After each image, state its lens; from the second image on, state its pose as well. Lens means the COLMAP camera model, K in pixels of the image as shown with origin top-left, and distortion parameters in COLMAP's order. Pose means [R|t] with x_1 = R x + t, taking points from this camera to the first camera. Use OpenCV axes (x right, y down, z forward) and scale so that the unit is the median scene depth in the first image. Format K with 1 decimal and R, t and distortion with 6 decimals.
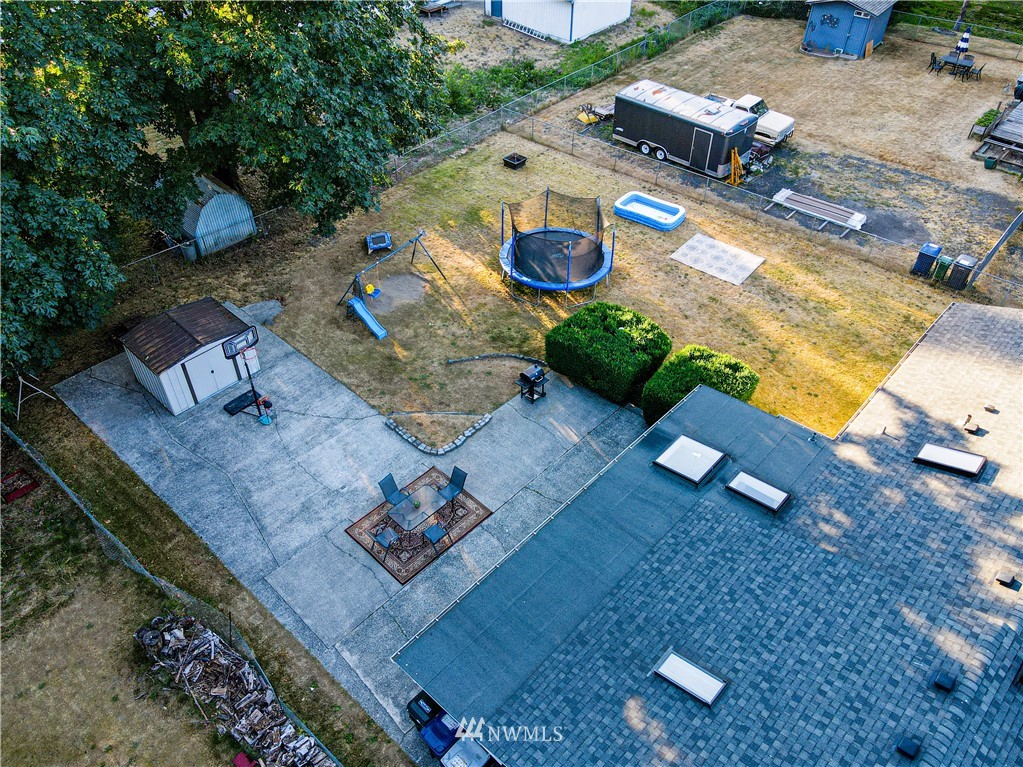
lens RADIAL K [[756.5, 0, 509.2], [0, 756.5, 382.9], [0, 0, 1]] dist [0.025224, 0.003117]
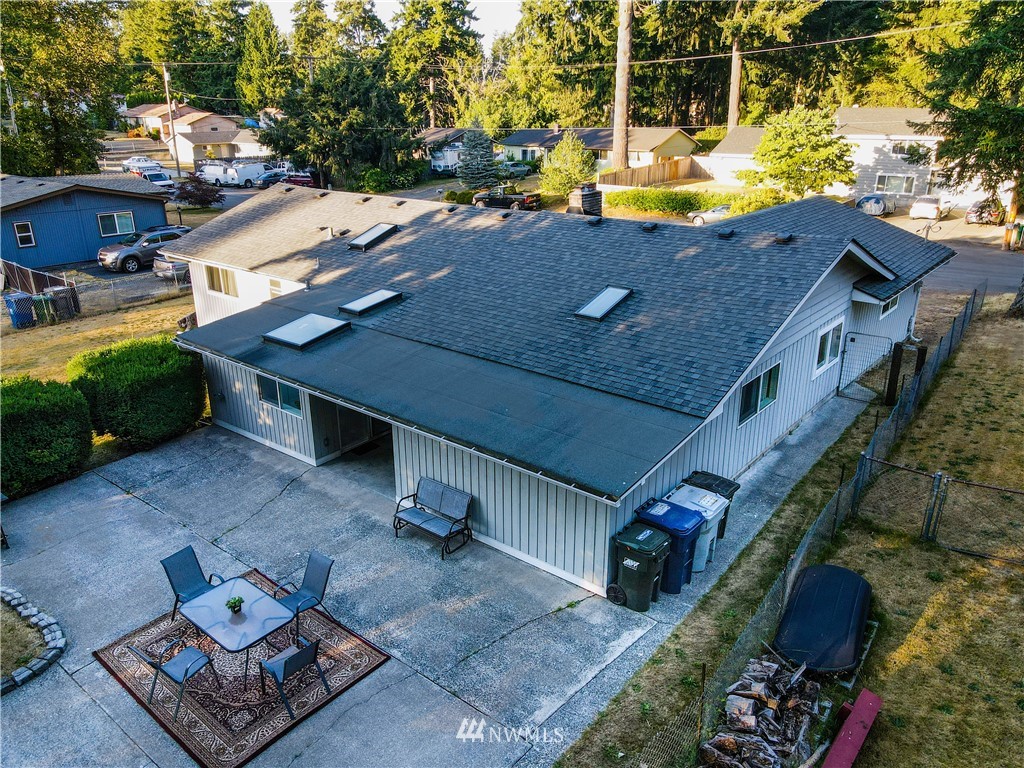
lens RADIAL K [[757.3, 0, 507.9], [0, 757.3, 382.4], [0, 0, 1]] dist [0.025224, 0.003117]
pose [[-0.063194, -0.371489, 0.926284, -0.602718], [0.689179, 0.655057, 0.309730, 0.040388], [-0.721831, 0.657948, 0.214626, 0.764171]]
